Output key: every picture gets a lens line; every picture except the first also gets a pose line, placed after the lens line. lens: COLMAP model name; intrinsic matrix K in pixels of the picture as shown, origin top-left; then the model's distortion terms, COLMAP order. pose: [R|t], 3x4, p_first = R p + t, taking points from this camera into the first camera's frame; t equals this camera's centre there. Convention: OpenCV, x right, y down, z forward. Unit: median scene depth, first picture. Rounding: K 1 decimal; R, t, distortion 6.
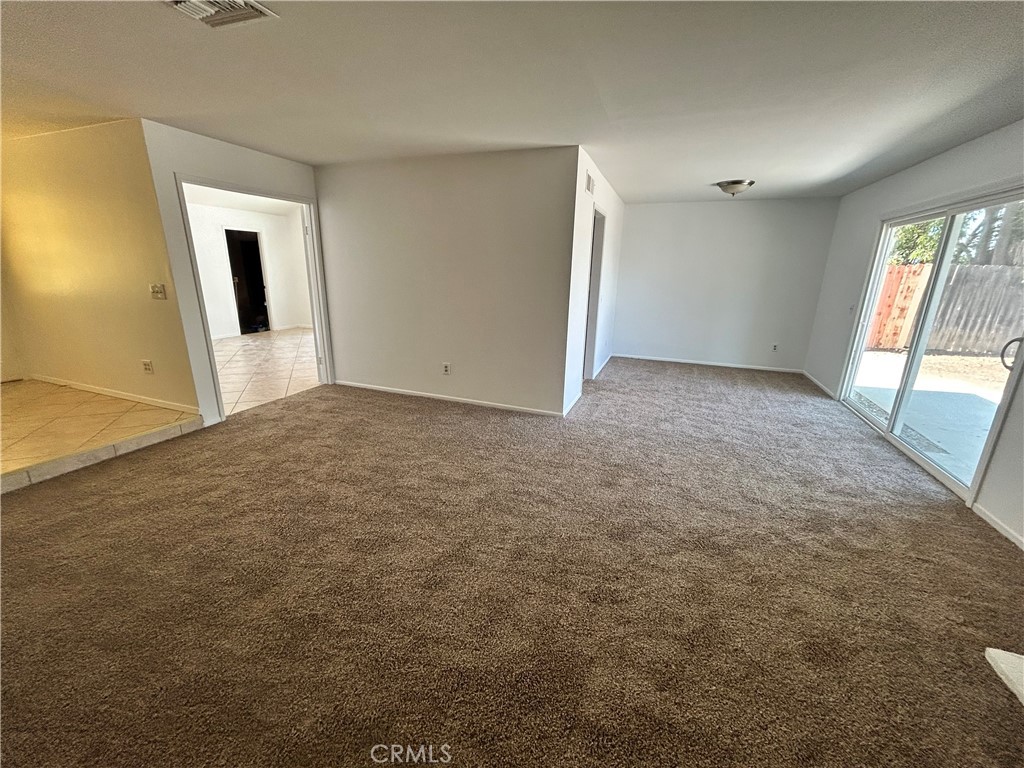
lens RADIAL K [[411.3, 0, 507.6], [0, 411.3, 384.9], [0, 0, 1]] dist [0.001797, -0.000155]
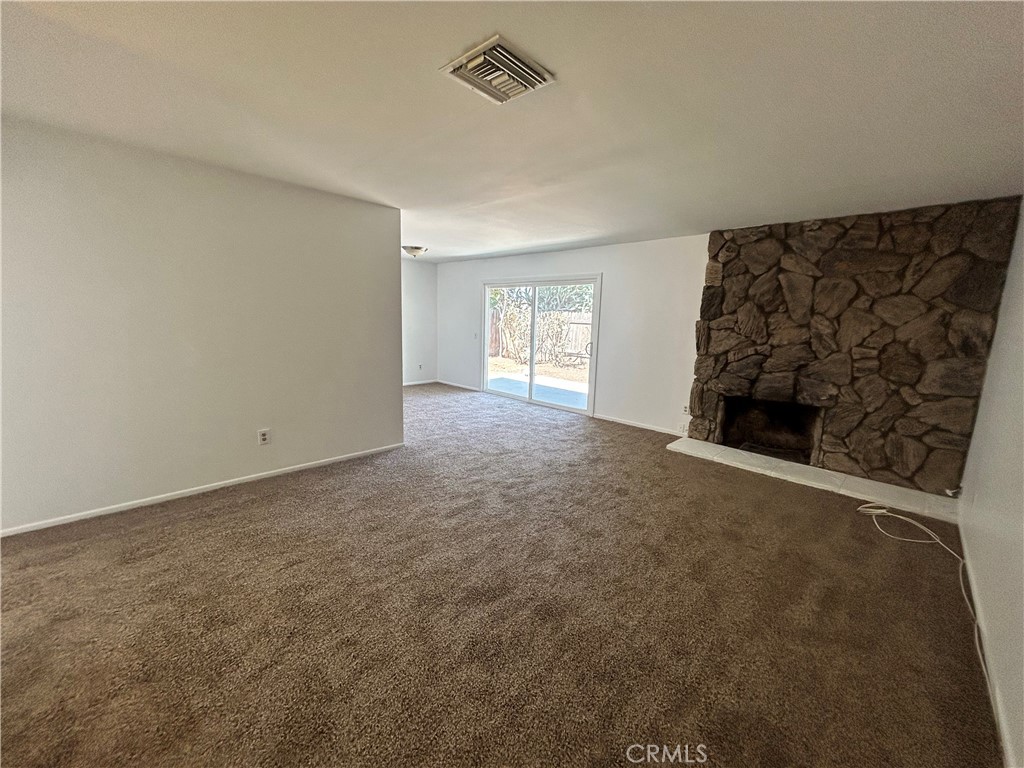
lens RADIAL K [[411.3, 0, 511.4], [0, 411.3, 385.2], [0, 0, 1]] dist [0.001797, -0.000155]
pose [[0.402318, -0.162304, 0.900998, -0.787312], [0.231179, 0.970276, 0.071557, -0.099506], [-0.885831, 0.179503, 0.427881, 0.289167]]
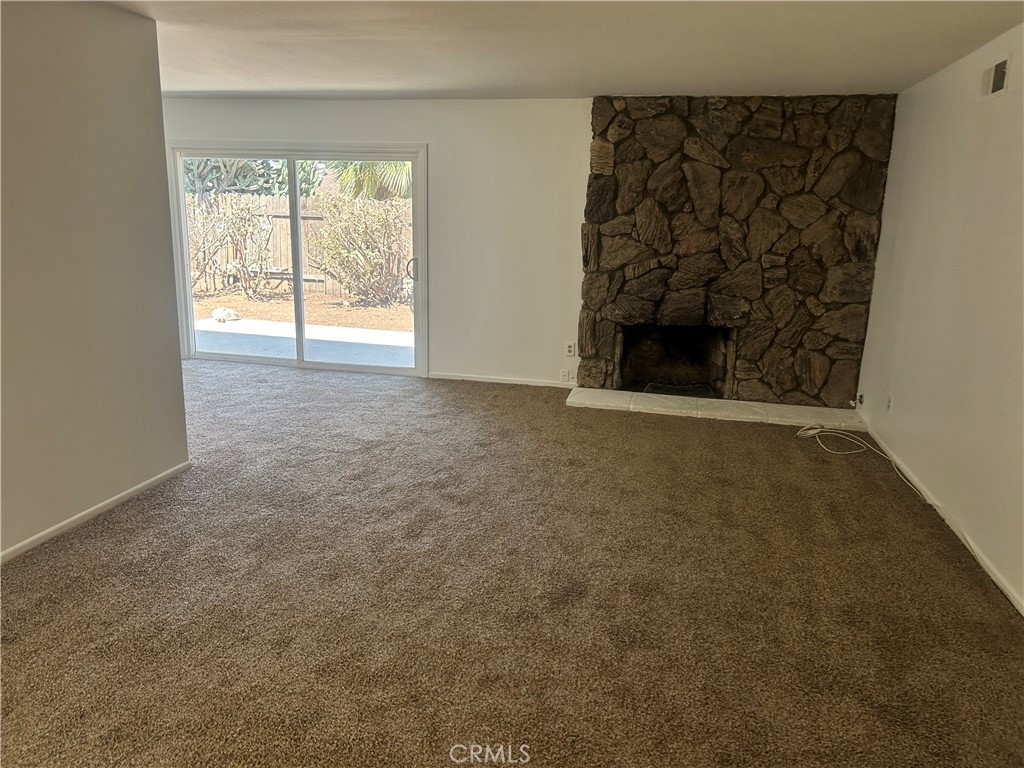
lens RADIAL K [[765.5, 0, 508.3], [0, 765.5, 390.8], [0, 0, 1]] dist [0.045198, -0.030737]
pose [[-0.144174, -0.256126, 0.955831, -1.082936], [0.241880, 0.927501, 0.285019, -0.255077], [-0.959535, 0.272289, -0.071770, 0.684970]]
